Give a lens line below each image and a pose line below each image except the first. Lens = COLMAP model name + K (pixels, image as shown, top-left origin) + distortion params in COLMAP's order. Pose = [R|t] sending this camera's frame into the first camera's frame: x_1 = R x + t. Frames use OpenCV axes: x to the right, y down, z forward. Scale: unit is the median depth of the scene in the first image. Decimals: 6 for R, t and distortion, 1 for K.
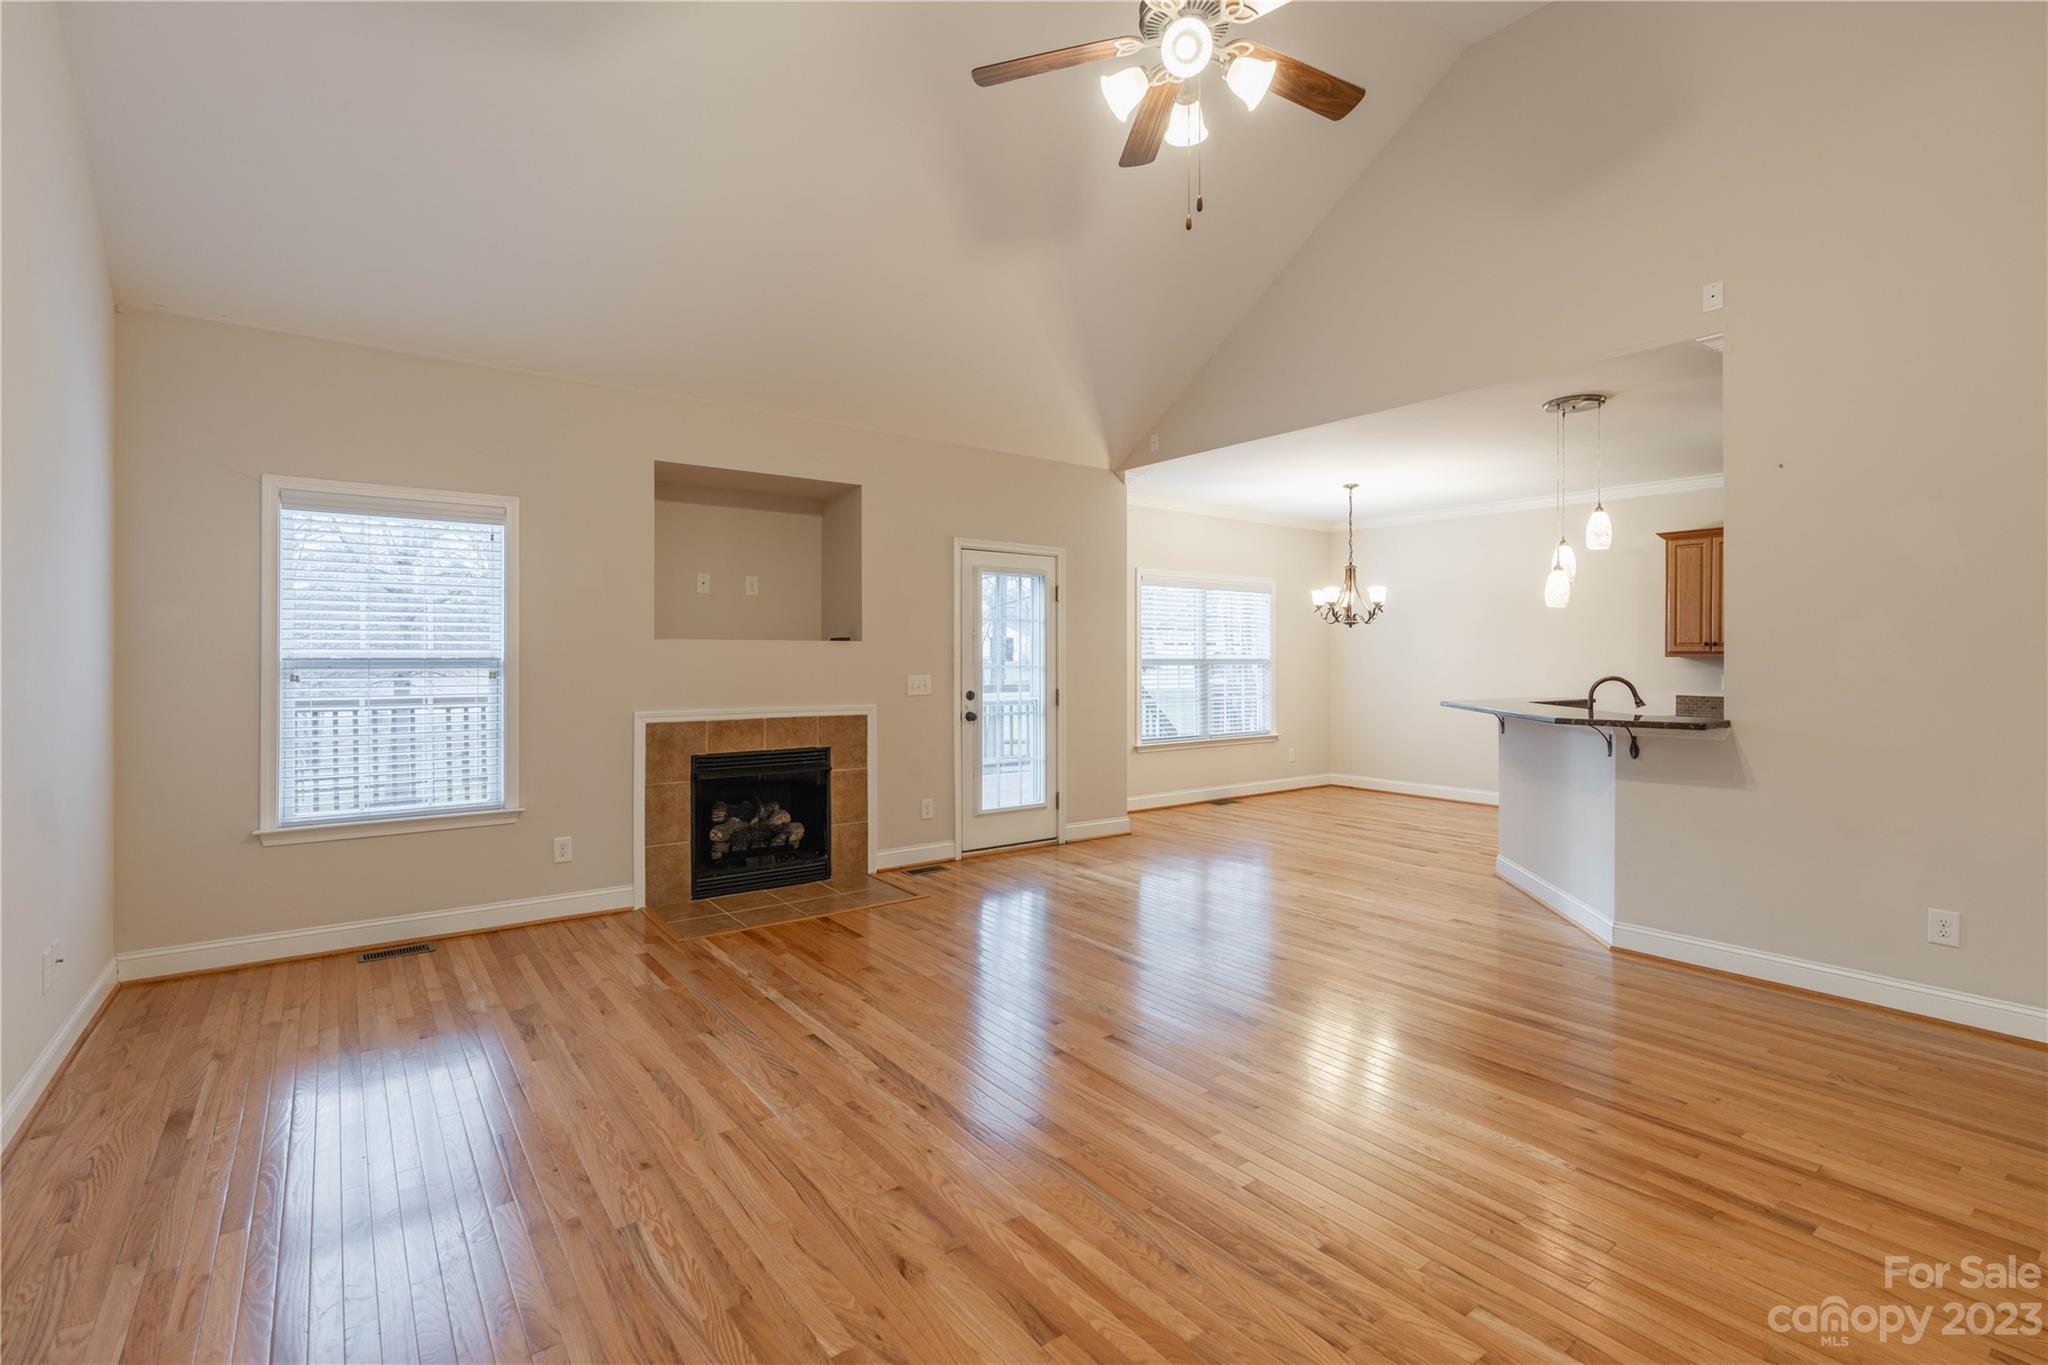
lens RADIAL K [[989.9, 0, 1063.4], [0, 989.9, 658.2], [0, 0, 1]] dist [0.001213, 0.000208]
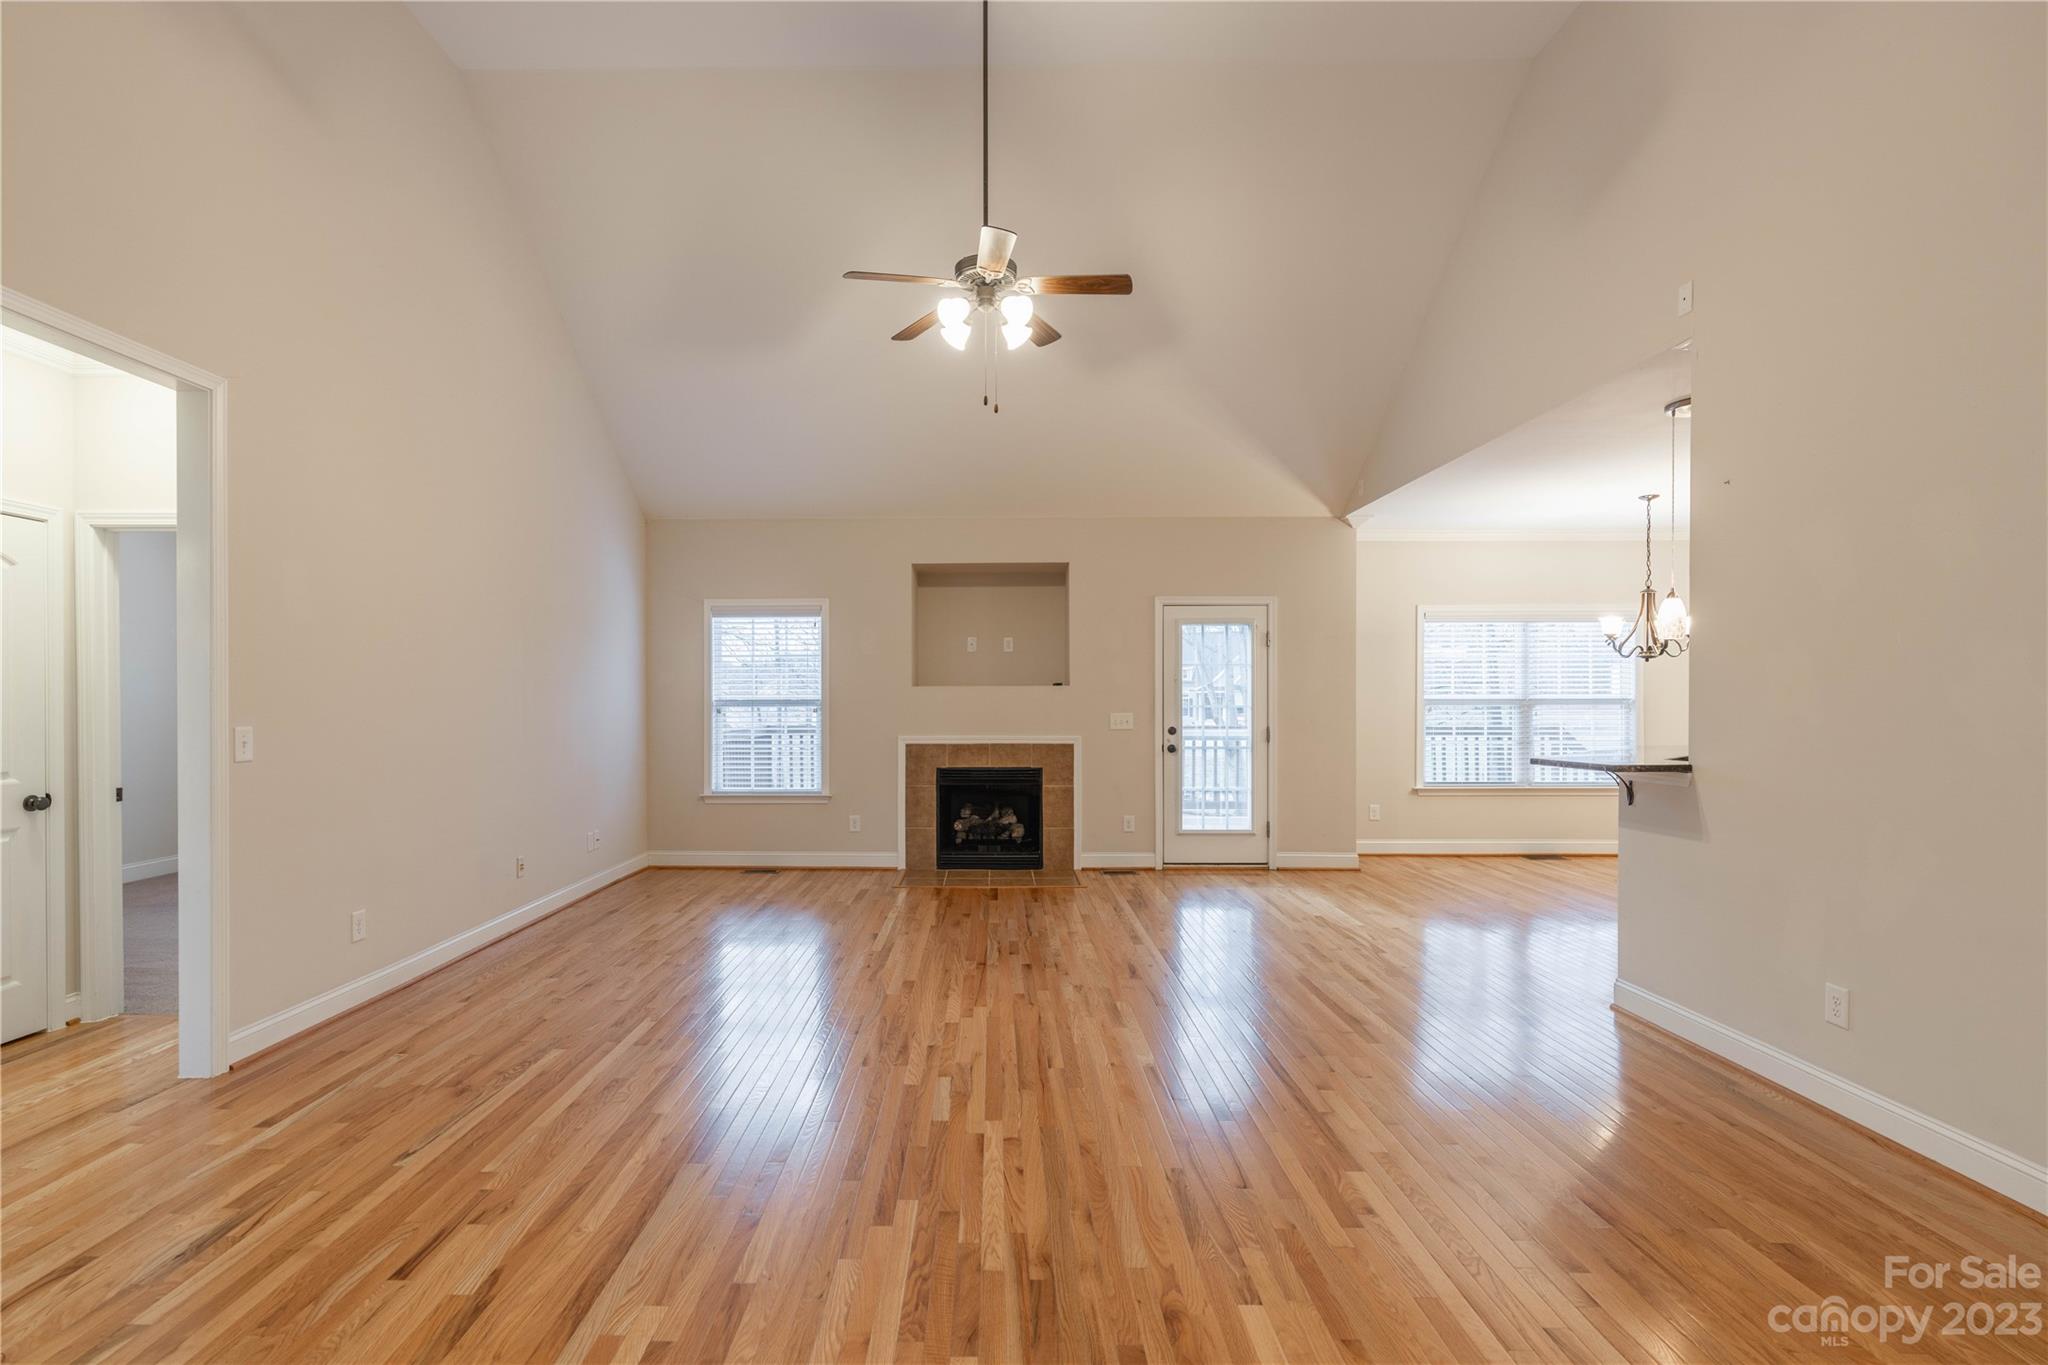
lens RADIAL K [[1188.1, 0, 1031.5], [0, 1188.1, 708.8], [0, 0, 1]] dist [-0.002943, 0.000124]
pose [[0.757216, 0.001678, -0.653163, 0.750727], [0.002667, 0.999980, 0.005661, 0.003564], [0.653159, -0.006029, 0.757196, -0.182397]]
